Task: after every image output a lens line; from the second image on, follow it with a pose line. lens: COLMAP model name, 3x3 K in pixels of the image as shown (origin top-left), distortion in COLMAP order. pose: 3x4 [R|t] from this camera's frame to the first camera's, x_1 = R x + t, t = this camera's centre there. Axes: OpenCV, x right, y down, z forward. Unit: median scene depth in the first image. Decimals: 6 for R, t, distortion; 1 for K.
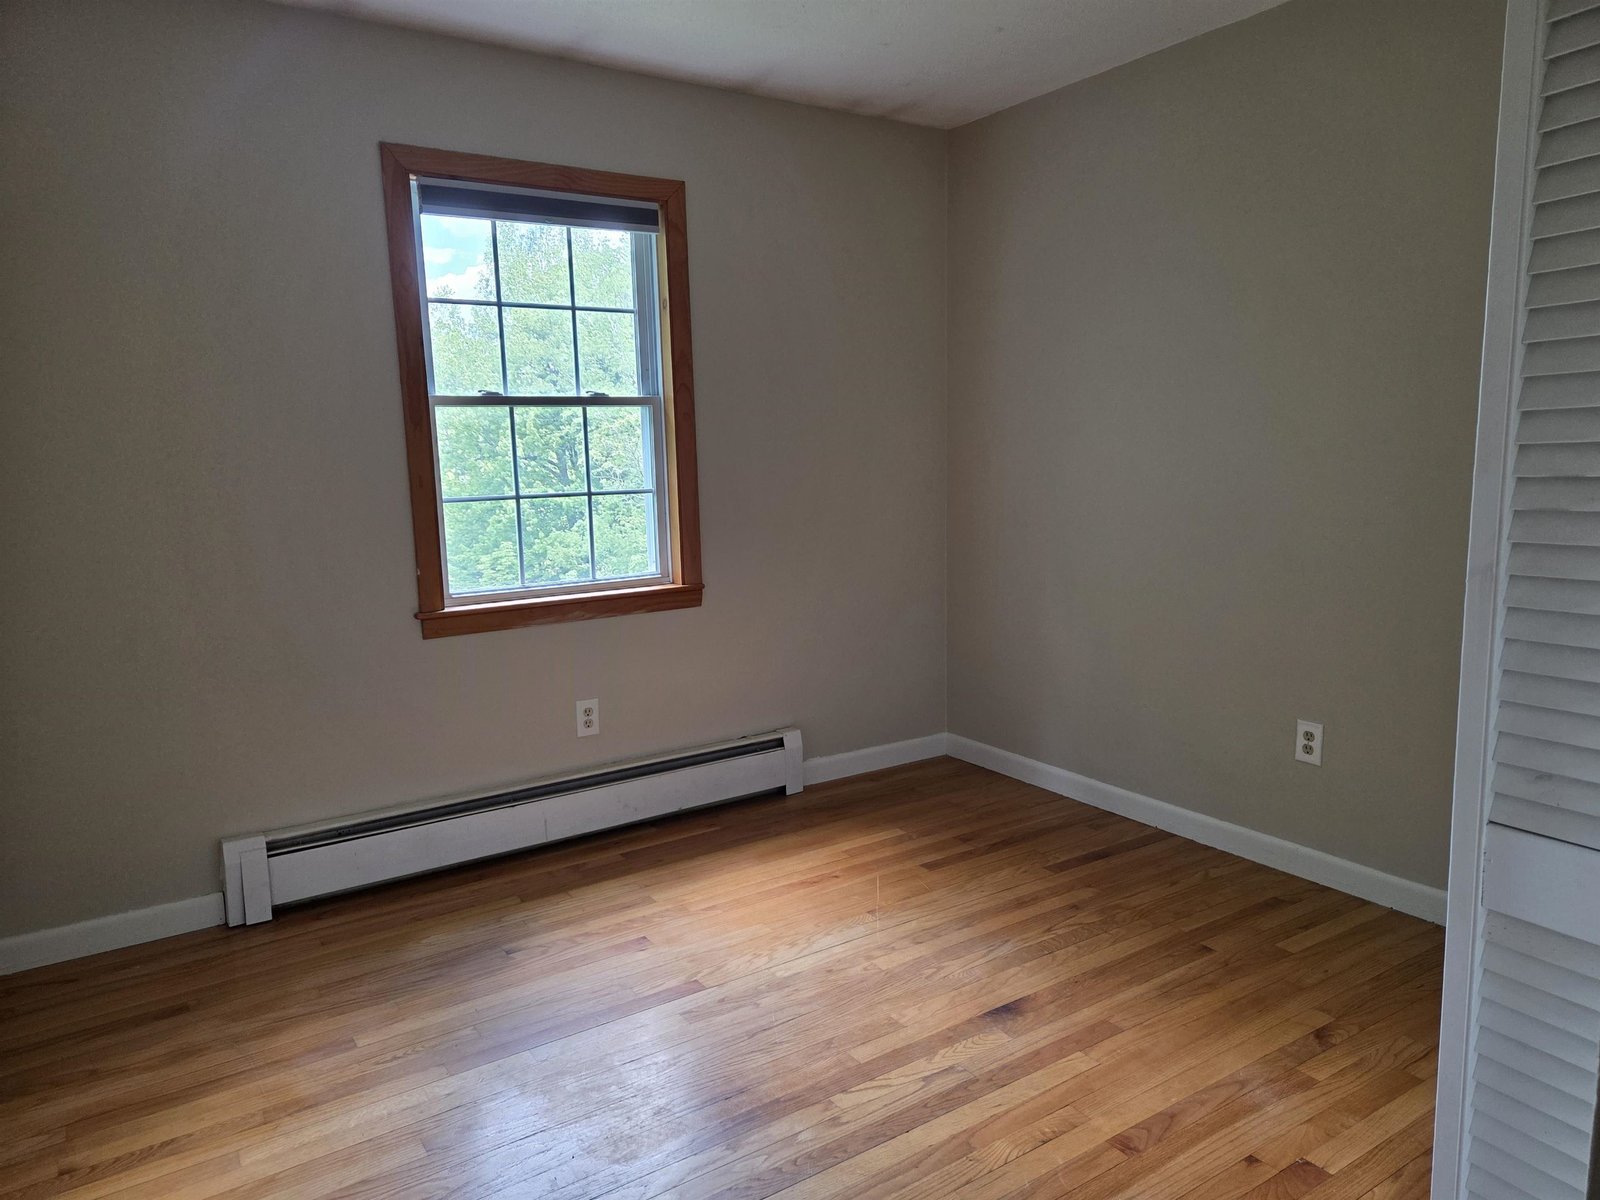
lens RADIAL K [[1064.0, 0, 793.8], [0, 1064.0, 596.4], [0, 0, 1]] dist [0.077637, -0.072529]
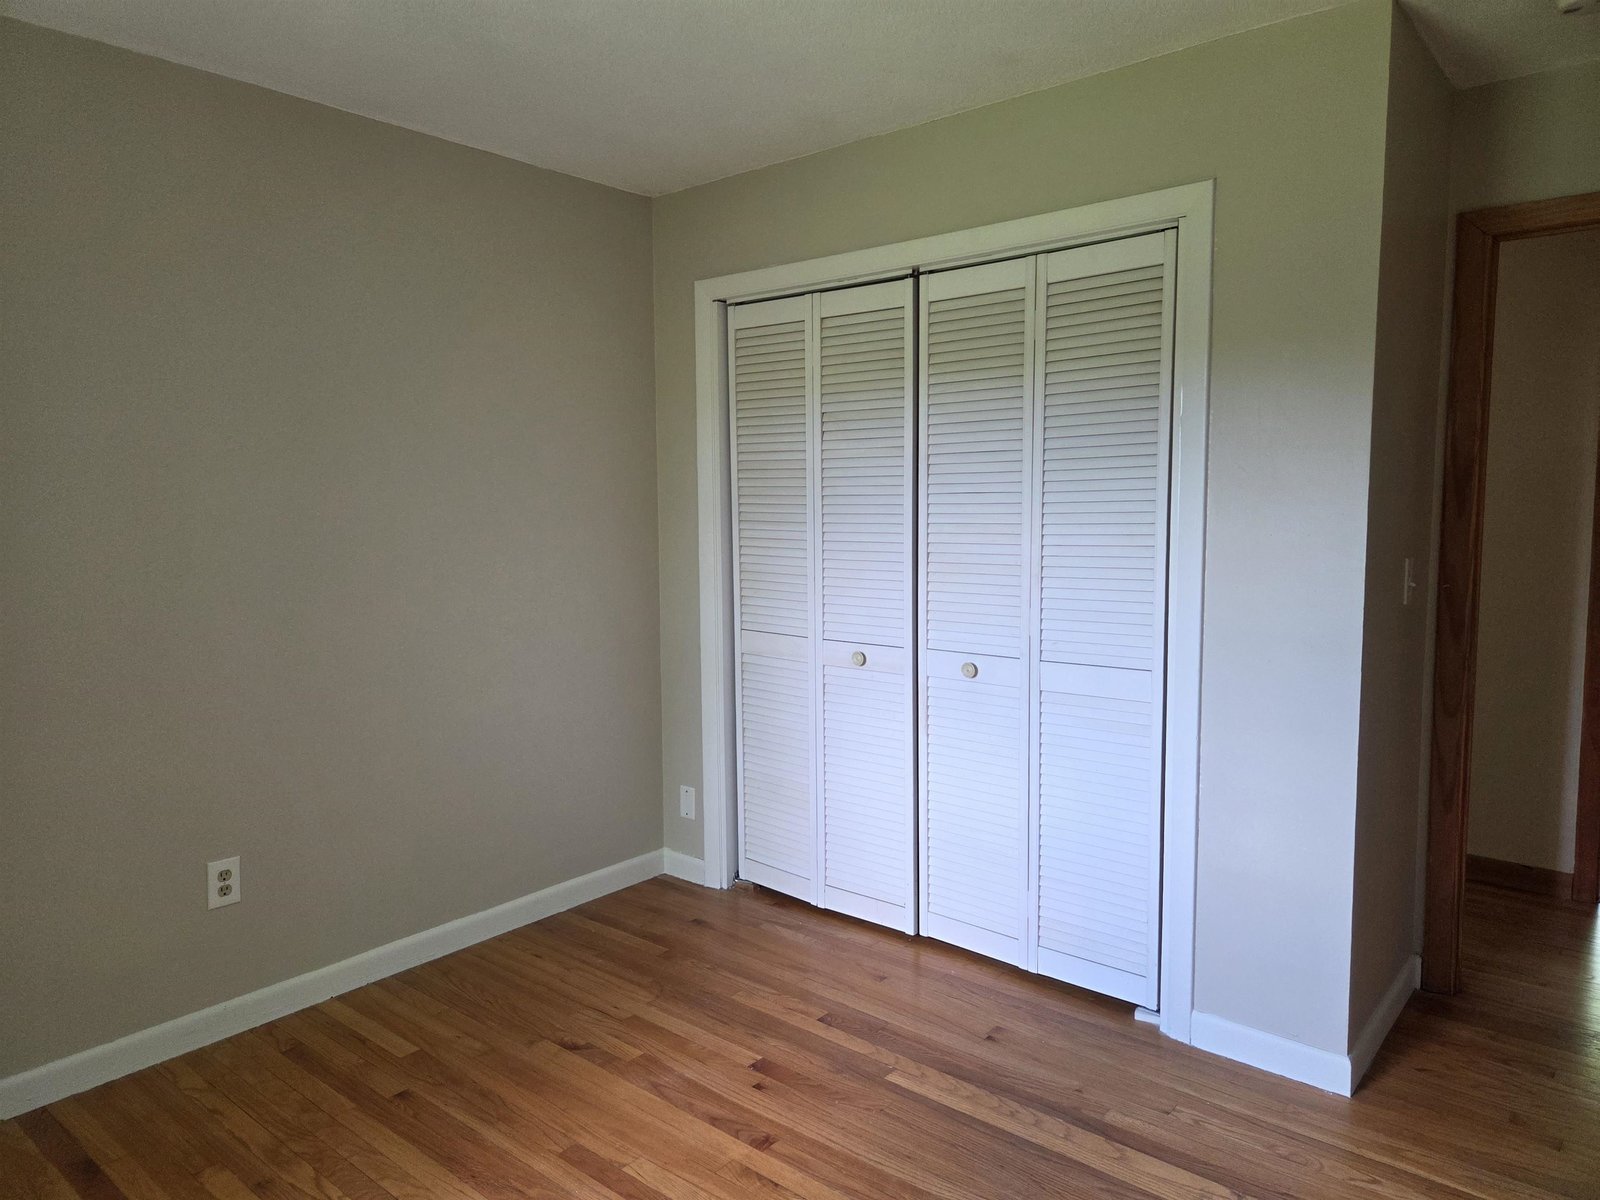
lens RADIAL K [[1065.0, 0, 800.0], [0, 1065.0, 600.0], [0, 0, 1]] dist [-0.003308, 0.029758]
pose [[-0.290386, -0.060005, 0.955026, -0.712578], [0.151252, 0.982607, 0.107728, -0.170345], [-0.944880, 0.175733, -0.276260, 1.096711]]
